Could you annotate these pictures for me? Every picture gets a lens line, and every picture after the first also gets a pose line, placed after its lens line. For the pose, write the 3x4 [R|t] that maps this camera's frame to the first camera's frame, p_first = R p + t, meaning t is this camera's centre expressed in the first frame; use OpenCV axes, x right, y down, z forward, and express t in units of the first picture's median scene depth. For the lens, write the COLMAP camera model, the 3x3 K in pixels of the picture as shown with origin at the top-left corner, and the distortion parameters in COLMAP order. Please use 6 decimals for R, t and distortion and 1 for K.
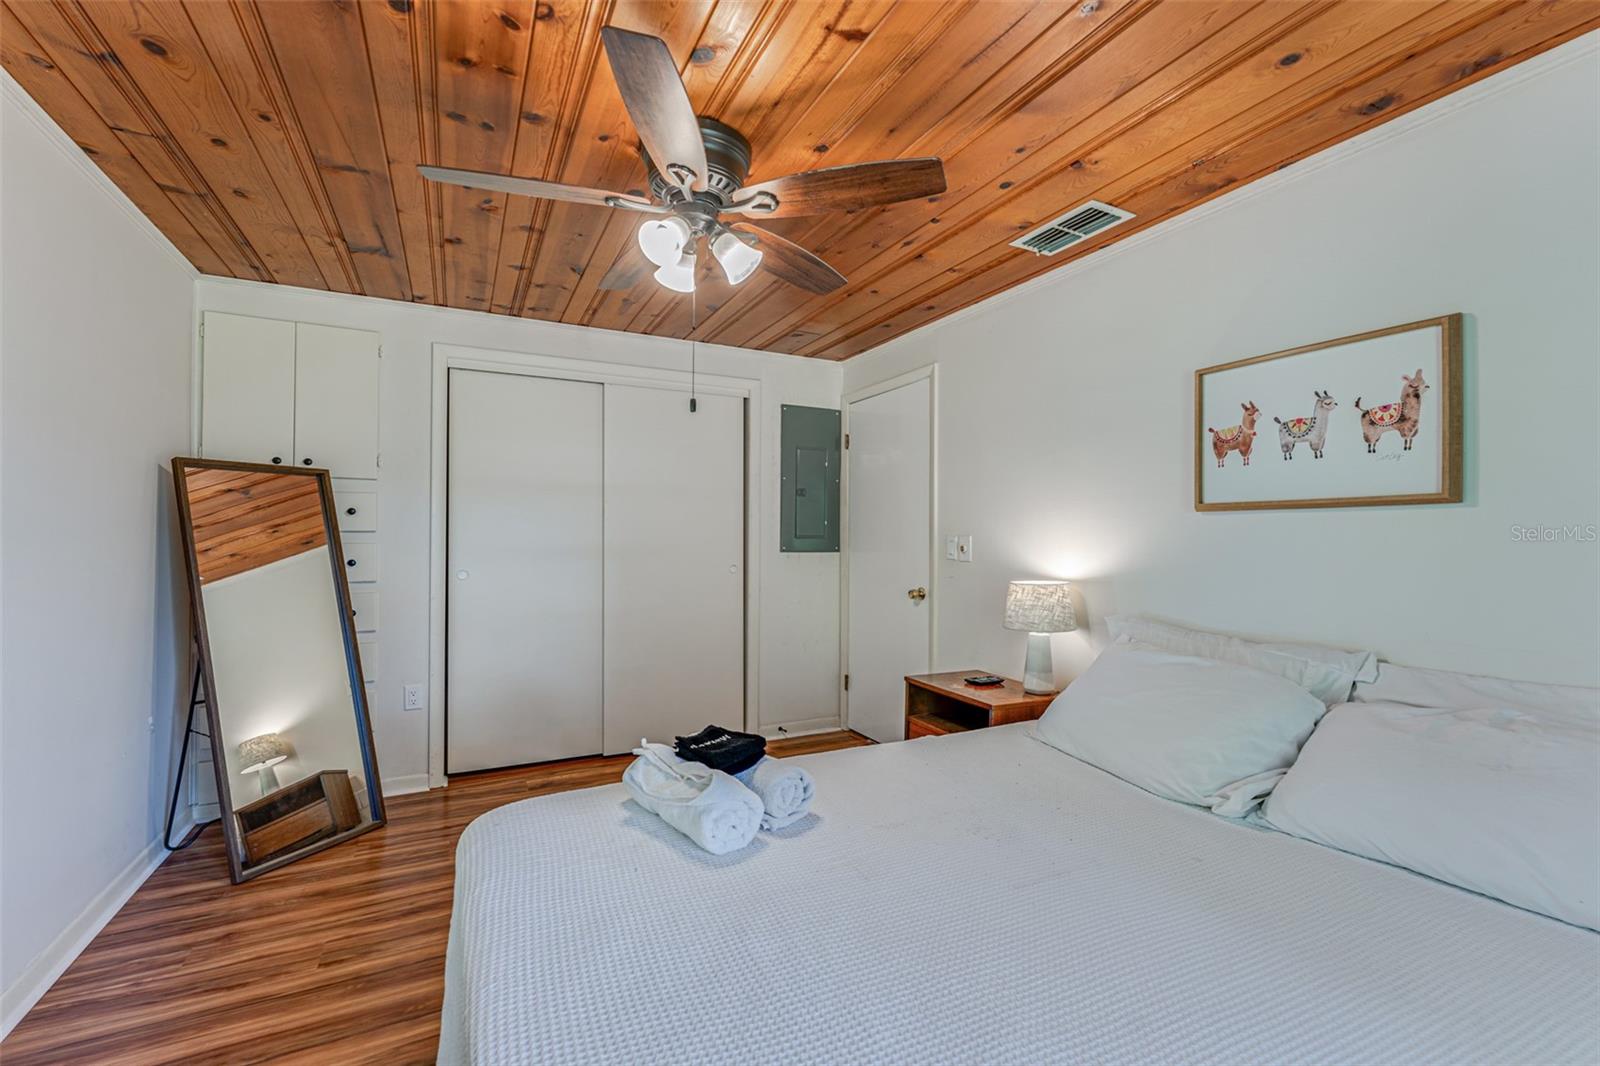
lens RADIAL K [[659.5, 0, 798.3], [0, 659.5, 536.8], [0, 0, 1]] dist [0.002275, -0.001022]
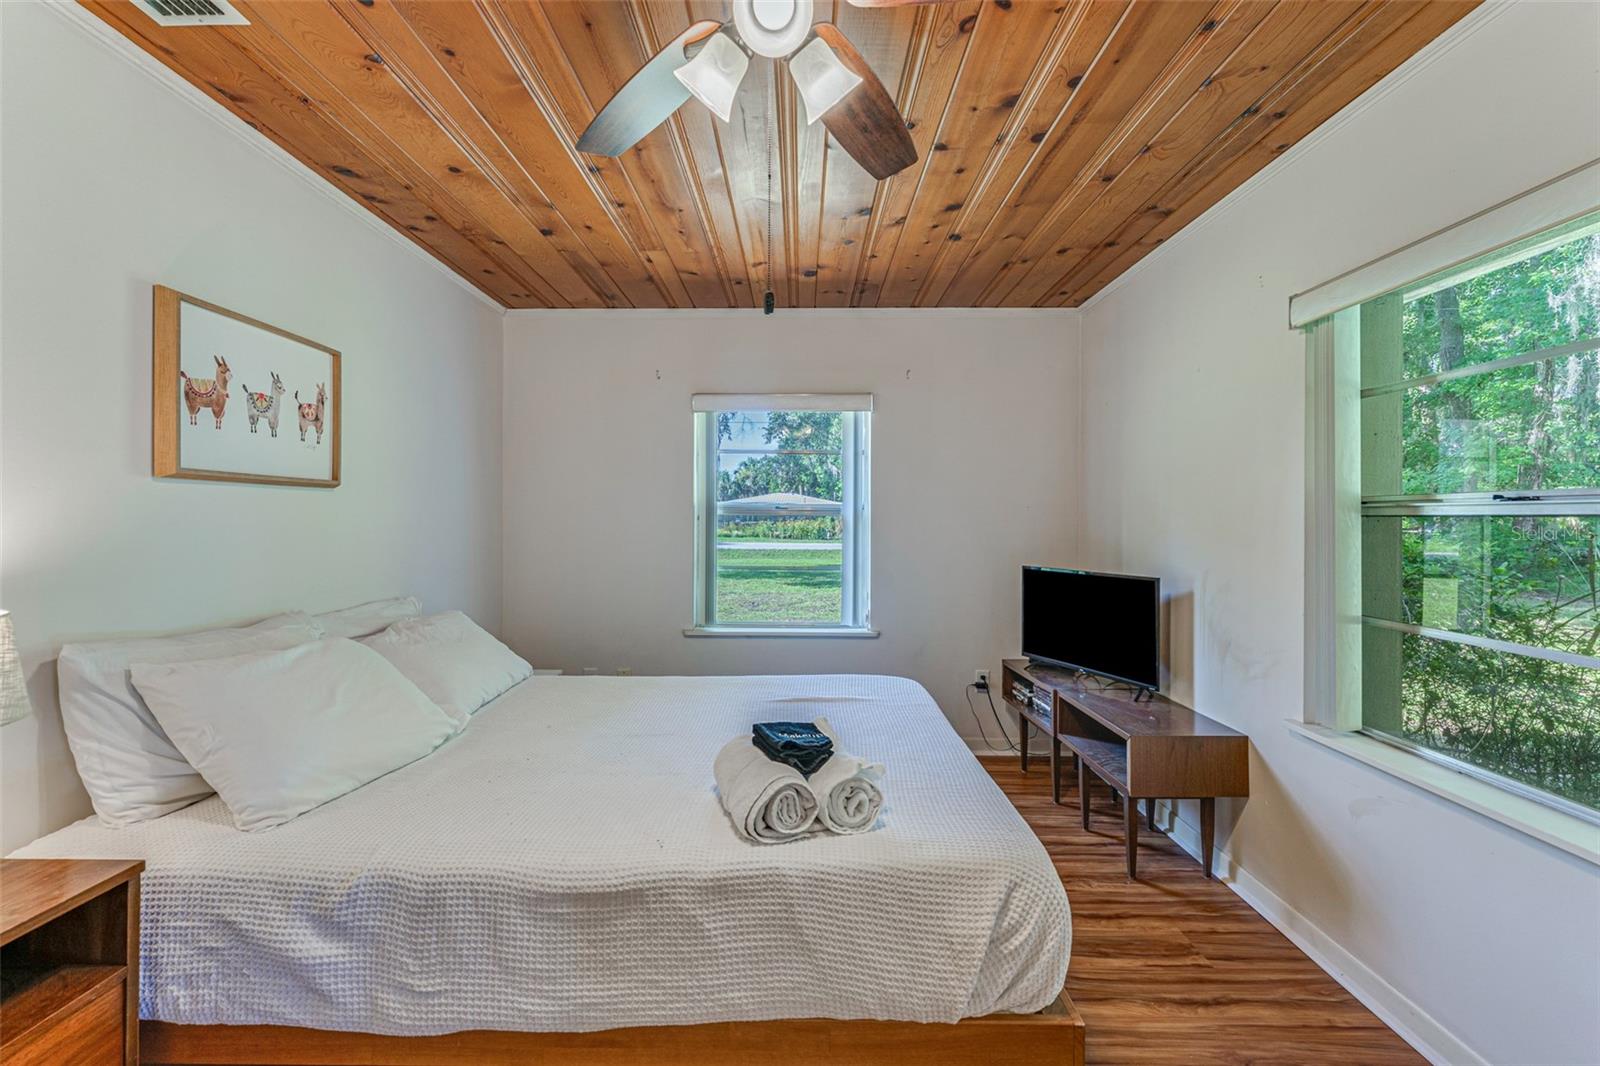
lens RADIAL K [[659.5, 0, 804.8], [0, 659.5, 521.6], [0, 0, 1]] dist [0.002275, -0.001022]
pose [[-0.889960, -0.014182, 0.455818, -0.432766], [-0.011954, 0.999898, 0.007770, -0.002576], [-0.455882, 0.001466, -0.890039, 1.517173]]
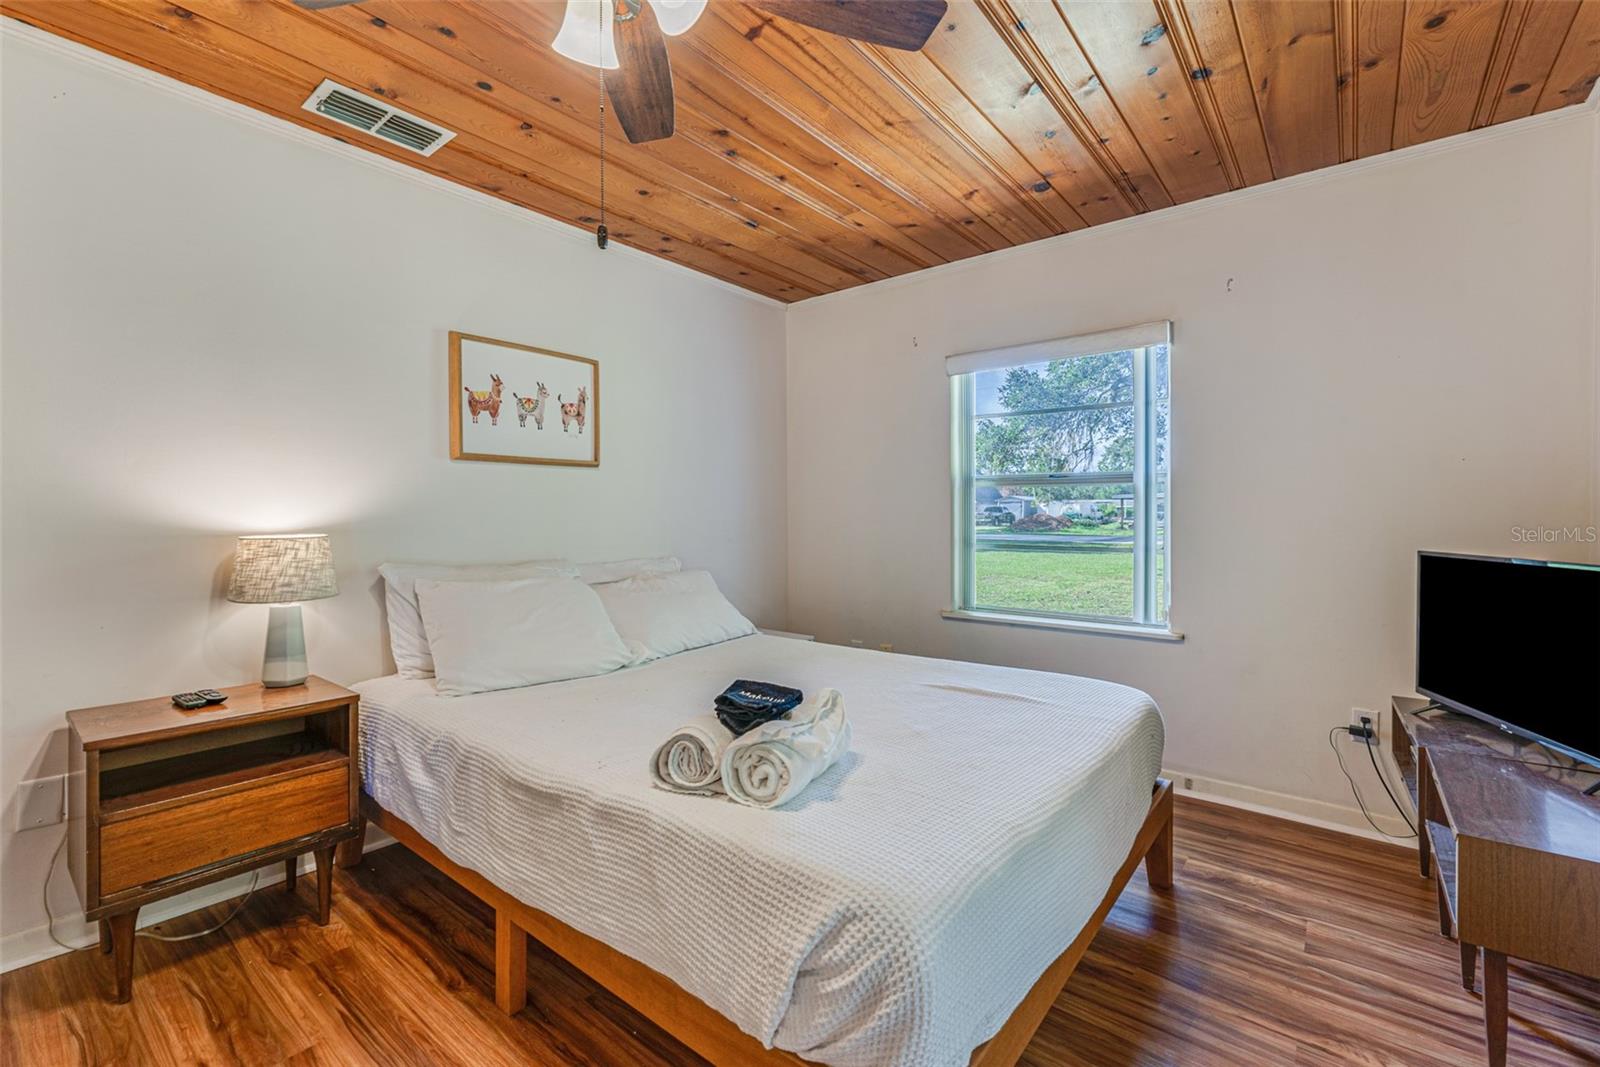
lens RADIAL K [[684.2, 0, 808.9], [0, 684.2, 525.6], [0, 0, 1]] dist [0.001393, -0.000122]
pose [[-0.413727, -0.021730, 0.910142, -0.793714], [0.001985, 0.999691, 0.024771, 0.052999], [-0.910399, 0.012055, -0.413556, 1.063374]]
